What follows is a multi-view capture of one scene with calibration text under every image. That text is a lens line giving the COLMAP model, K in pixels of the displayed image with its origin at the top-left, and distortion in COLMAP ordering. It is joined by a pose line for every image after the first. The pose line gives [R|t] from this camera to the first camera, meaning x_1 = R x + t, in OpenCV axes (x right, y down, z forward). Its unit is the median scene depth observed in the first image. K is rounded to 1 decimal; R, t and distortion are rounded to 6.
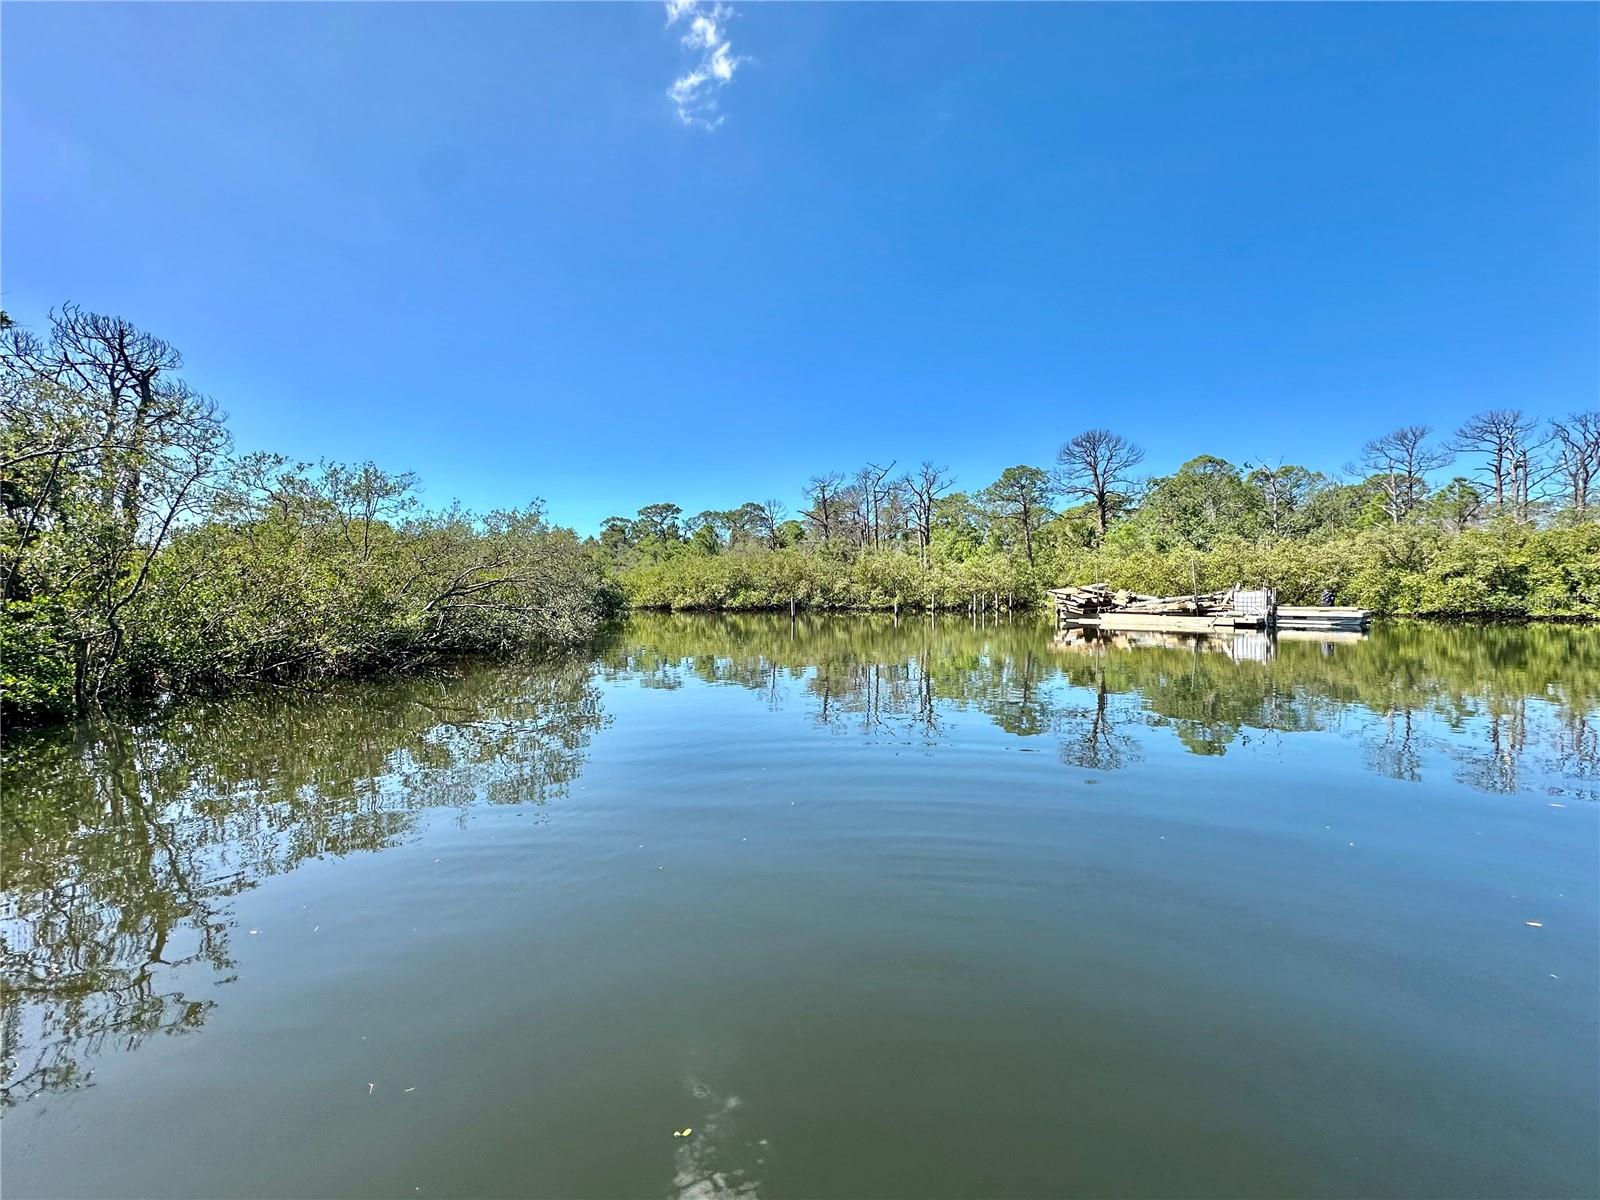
lens RADIAL K [[632.9, 0, 796.0], [0, 632.9, 596.4], [0, 0, 1]] dist [-0.003874, -0.000602]
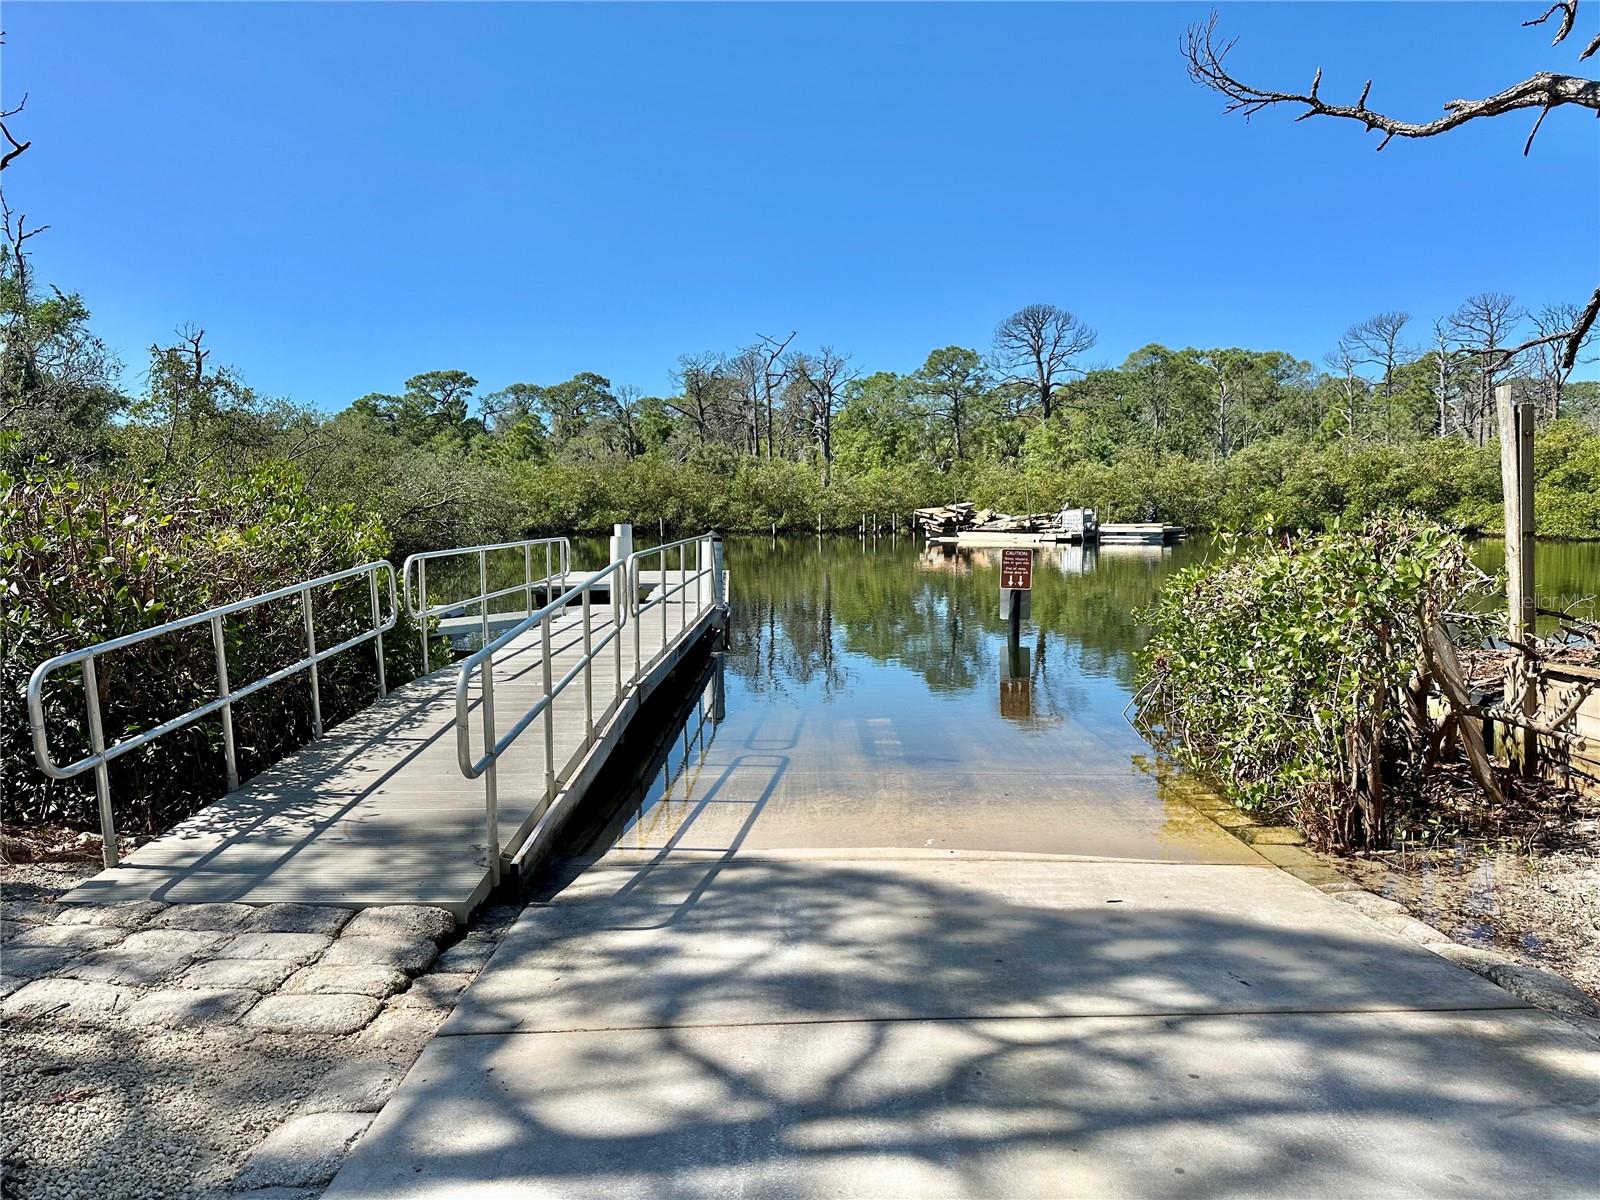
lens RADIAL K [[1105.9, 0, 795.8], [0, 1105.9, 612.5], [0, 0, 1]] dist [0.100057, -0.004811]
pose [[0.992234, -0.011433, 0.123860, -0.009410], [0.000918, 0.996413, 0.084617, 0.002647], [-0.124383, -0.083846, 0.988685, -0.473594]]
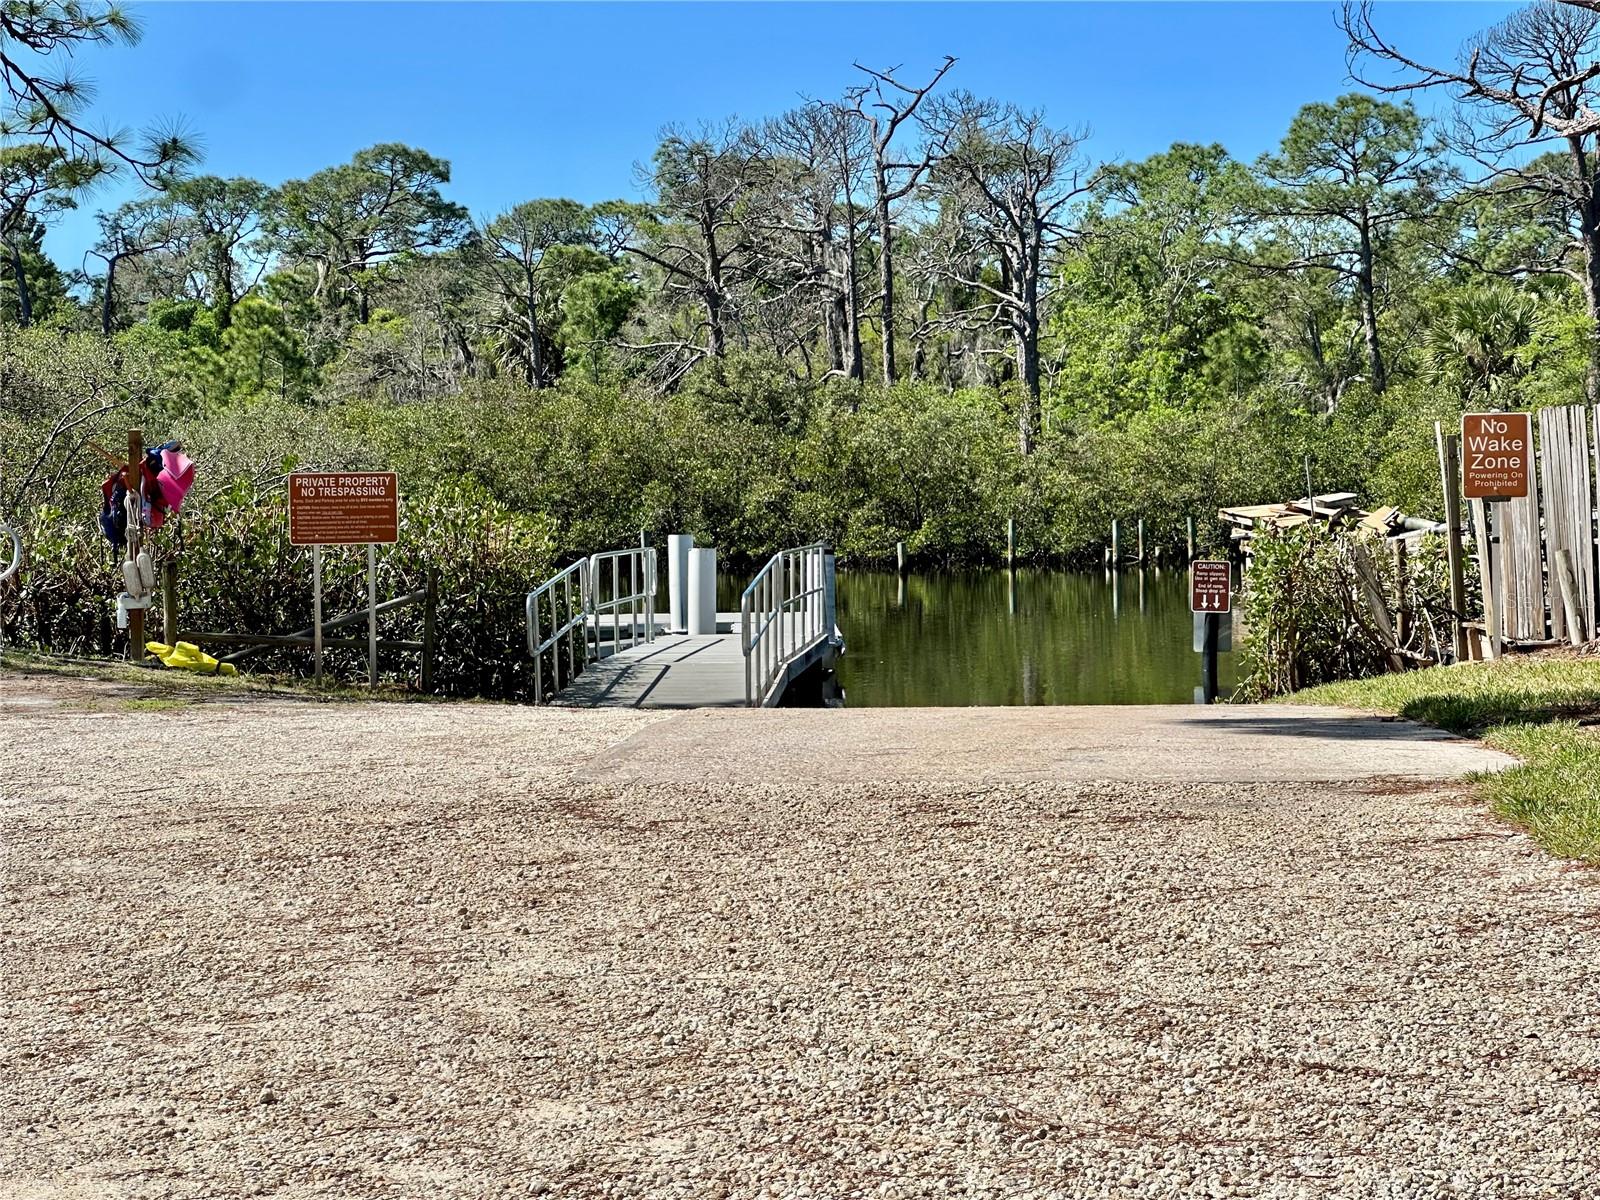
lens RADIAL K [[3571.2, 0, 811.0], [0, 3571.2, 586.3], [0, 0, 1]] dist [0.182725, 0.000000]
pose [[0.996752, -0.008100, 0.080127, -0.059533], [0.007050, 0.999886, 0.013373, 0.005756], [-0.080226, -0.012765, 0.996695, -0.945818]]
